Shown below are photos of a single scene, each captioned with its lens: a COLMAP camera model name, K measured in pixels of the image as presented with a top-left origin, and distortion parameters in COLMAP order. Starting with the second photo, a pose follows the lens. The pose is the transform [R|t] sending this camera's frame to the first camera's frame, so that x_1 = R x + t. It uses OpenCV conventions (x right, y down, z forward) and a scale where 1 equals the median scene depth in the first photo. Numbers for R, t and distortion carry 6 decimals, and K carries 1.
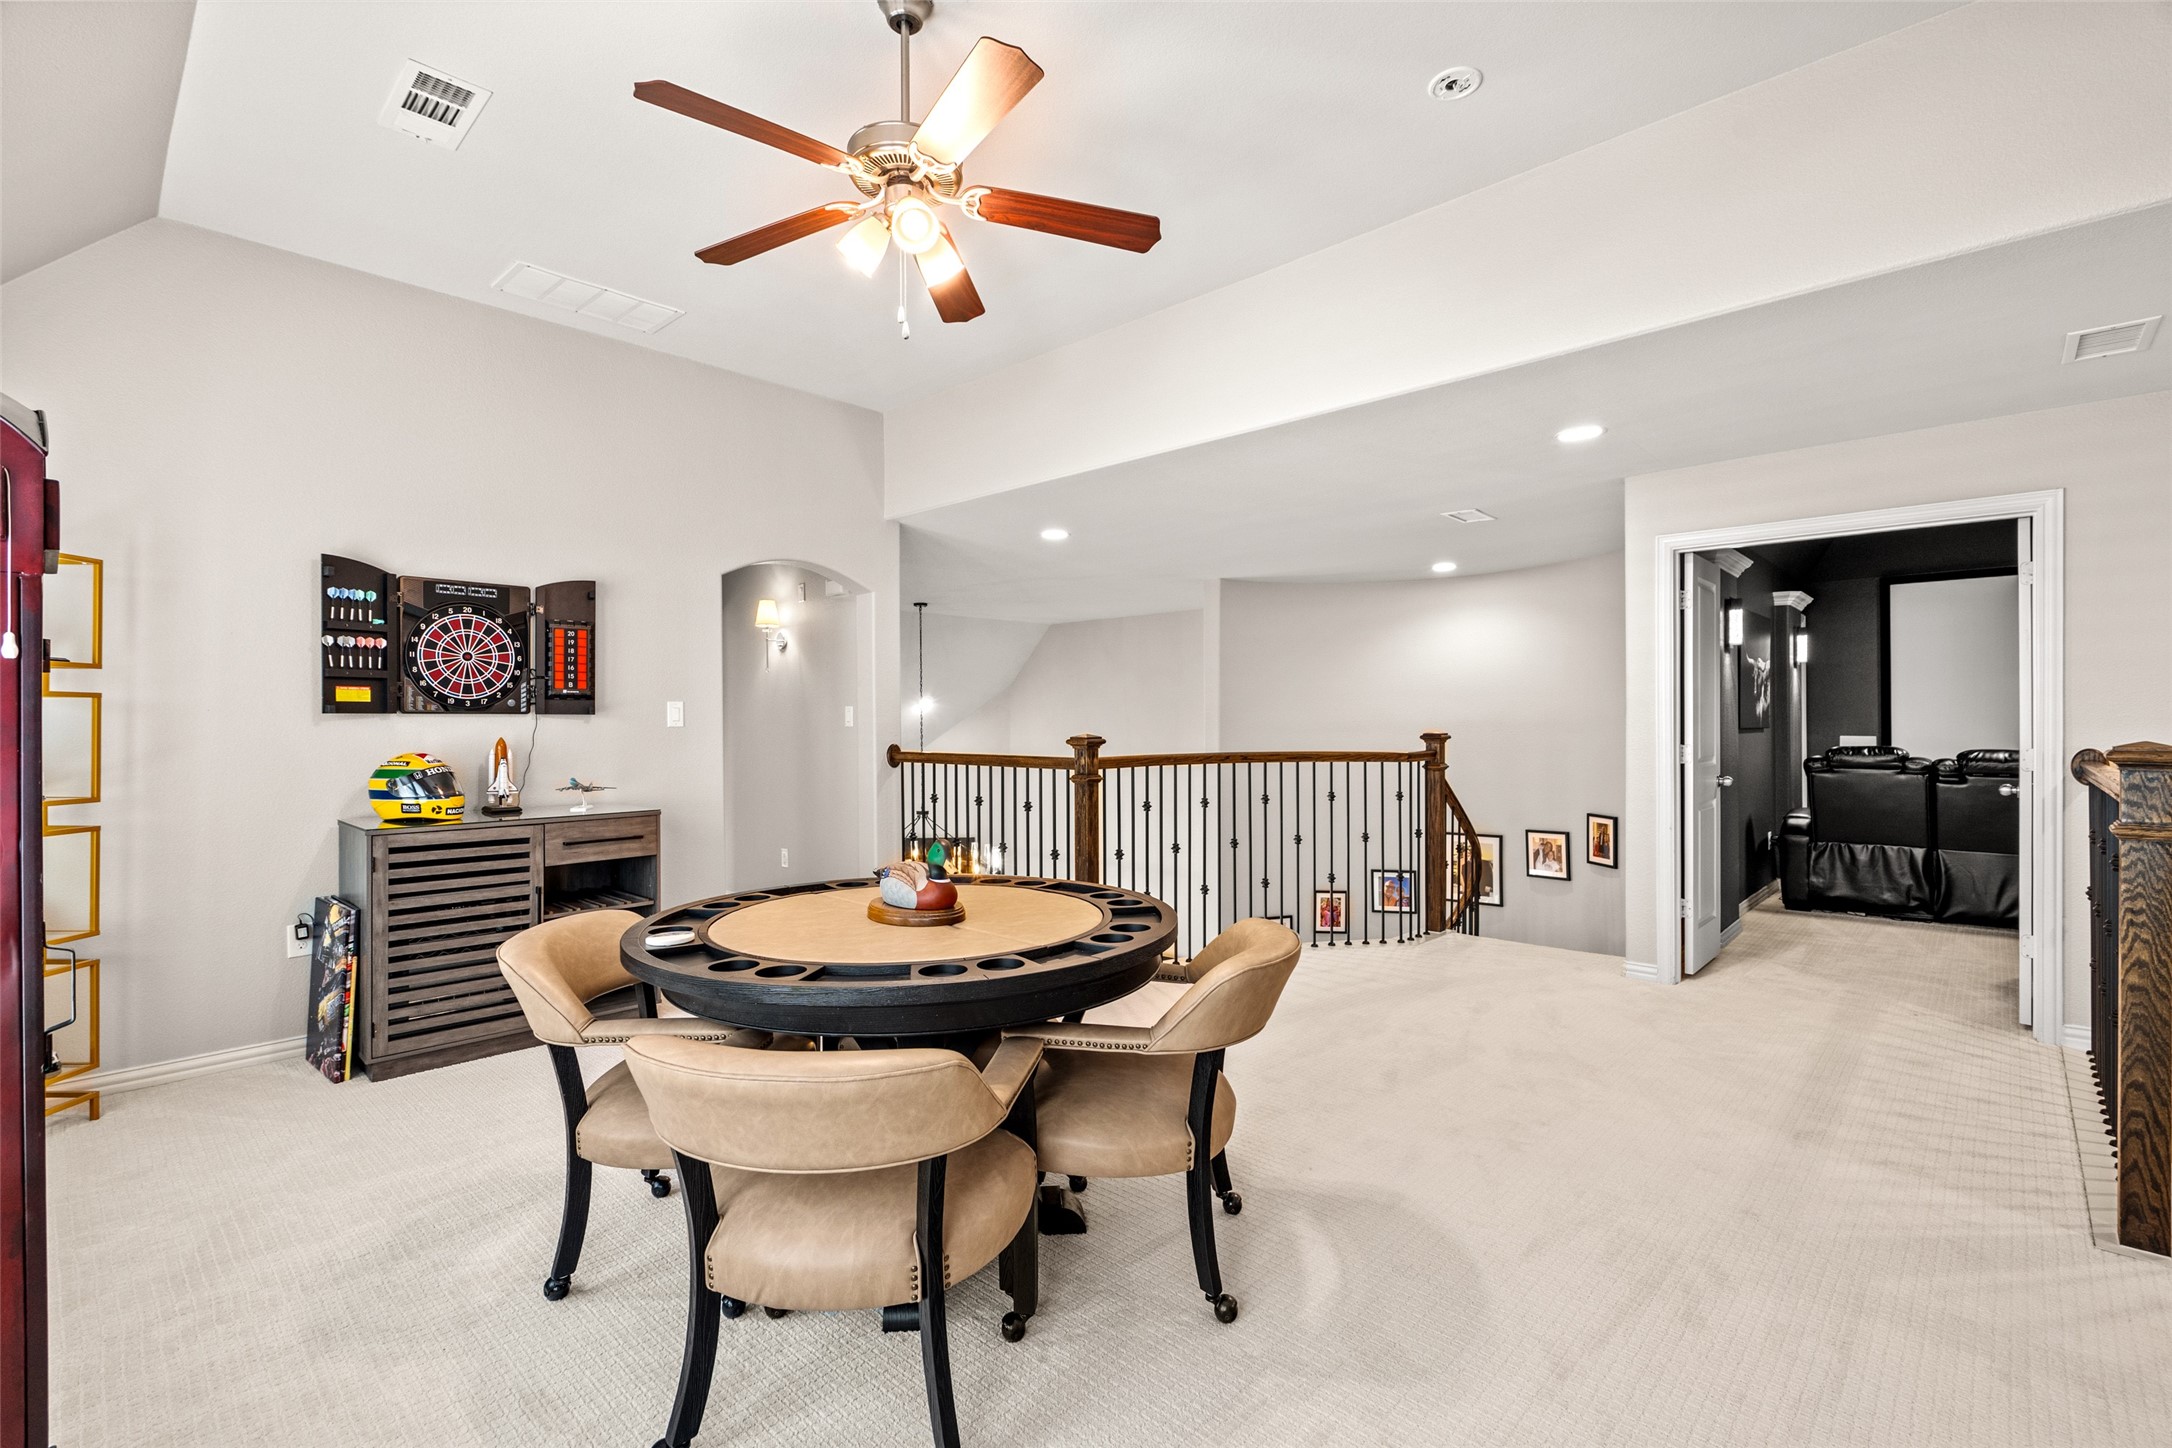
lens RADIAL K [[987.8, 0, 1085.6], [0, 987.8, 724.5], [0, 0, 1]] dist [-0.002638, 0.002193]
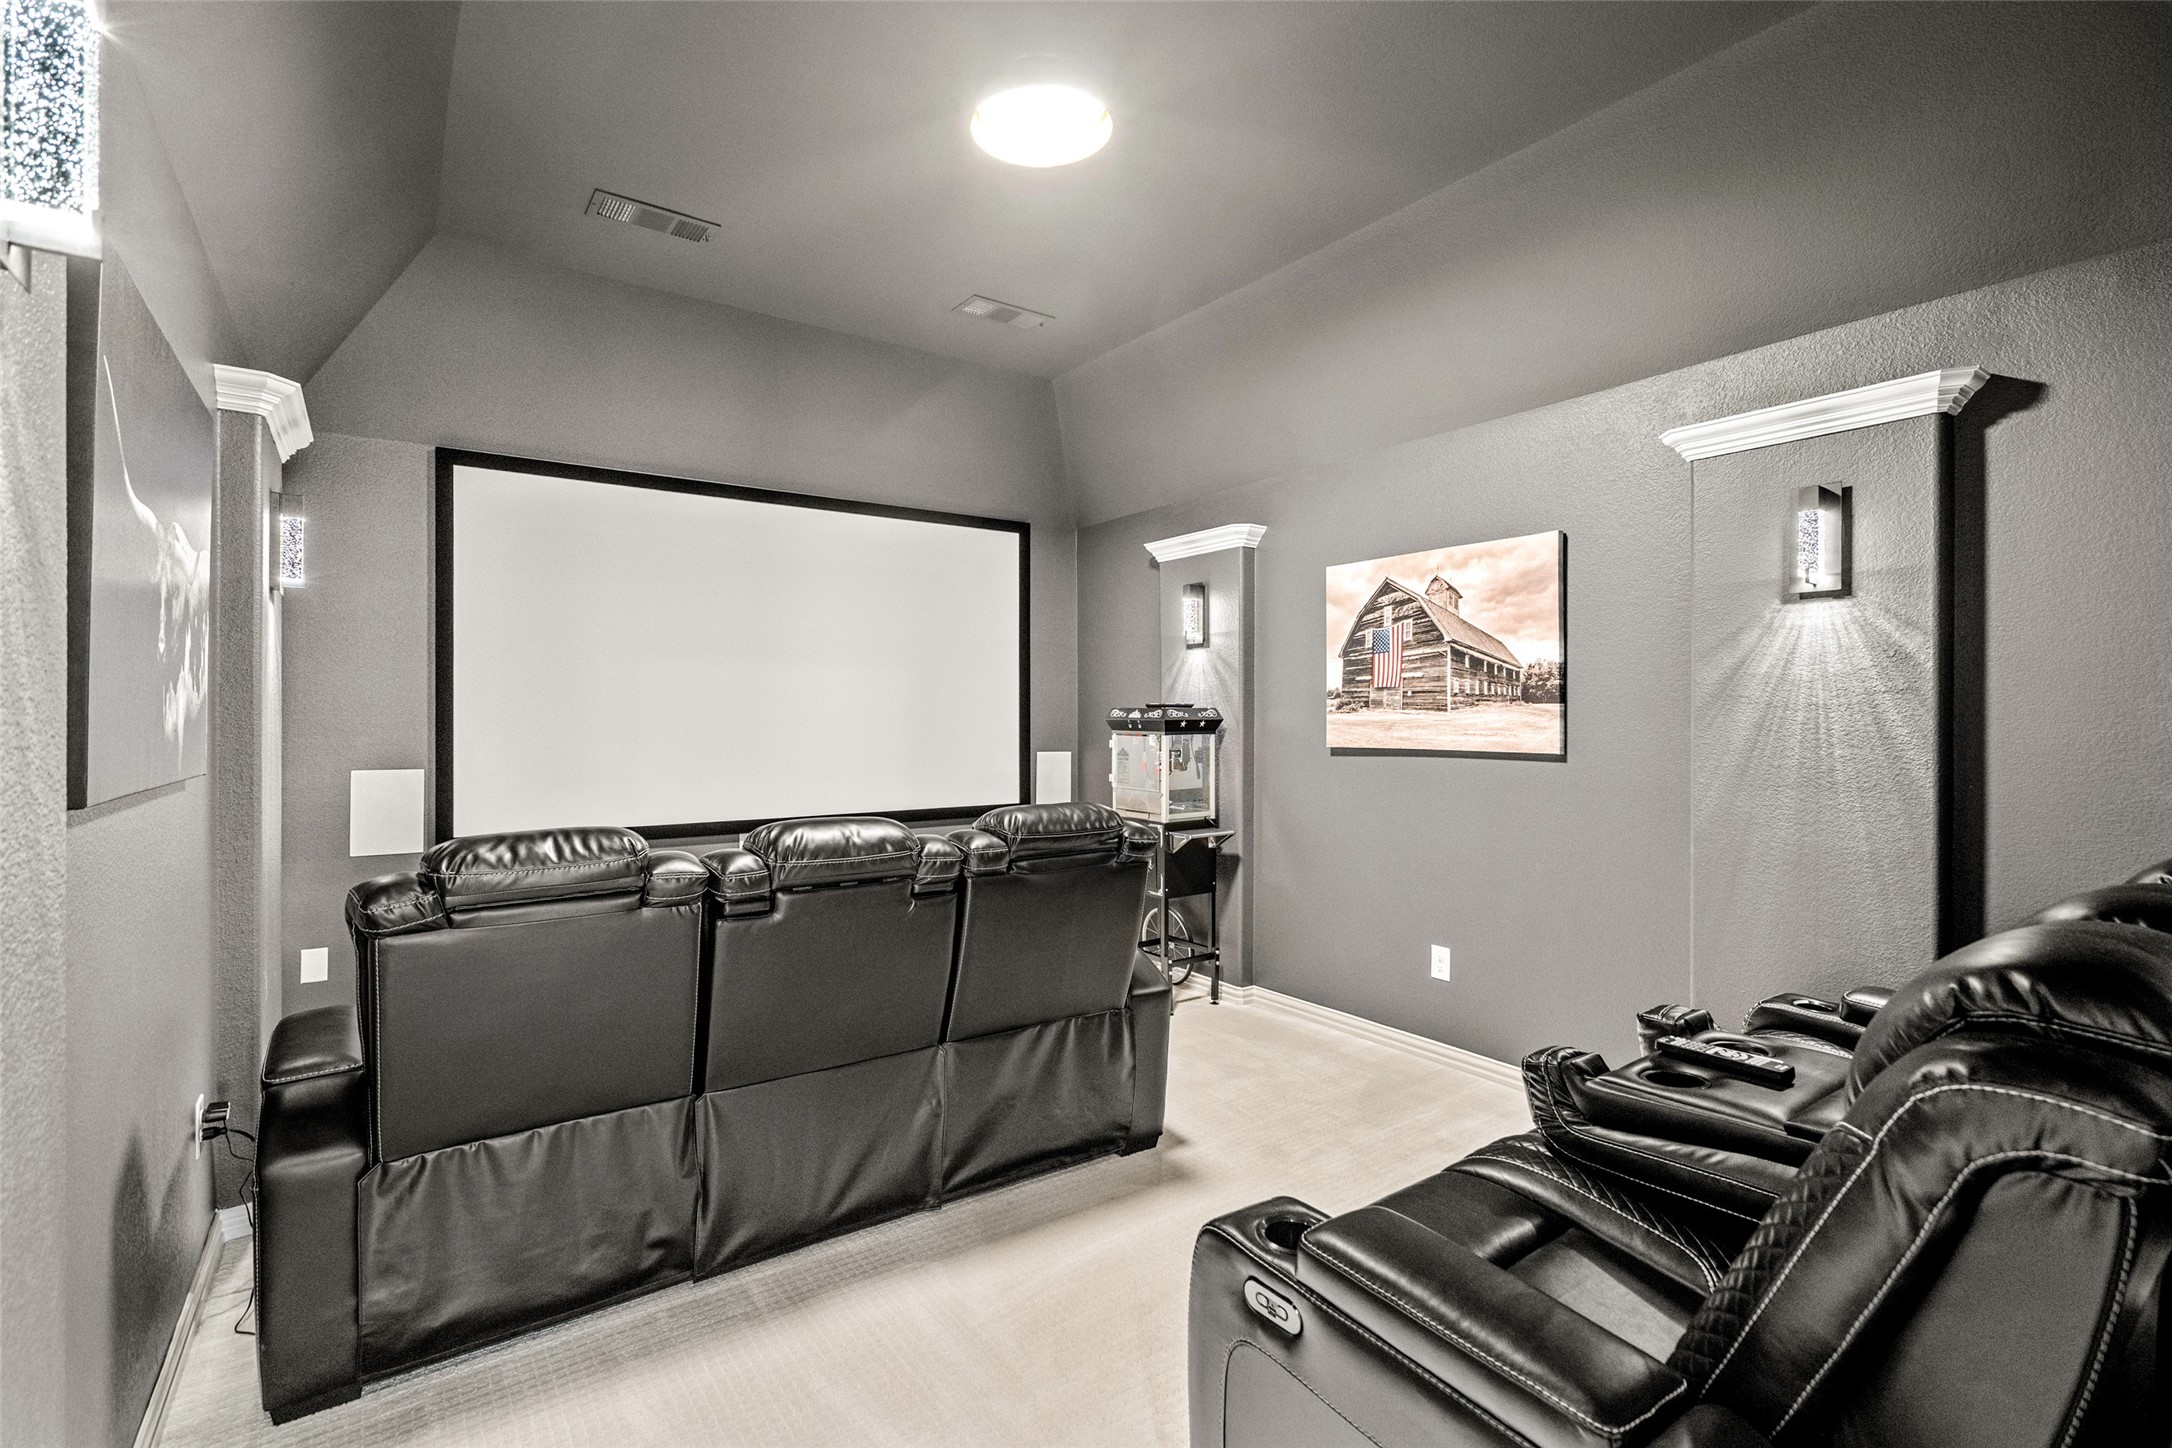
lens RADIAL K [[987.8, 0, 1085.7], [0, 987.8, 723.6], [0, 0, 1]] dist [-0.002638, 0.002193]
pose [[0.190825, 0.012832, 0.981540, 0.488089], [-0.009066, 0.999895, -0.011309, -0.011997], [-0.981582, -0.006741, 0.190921, 0.739103]]
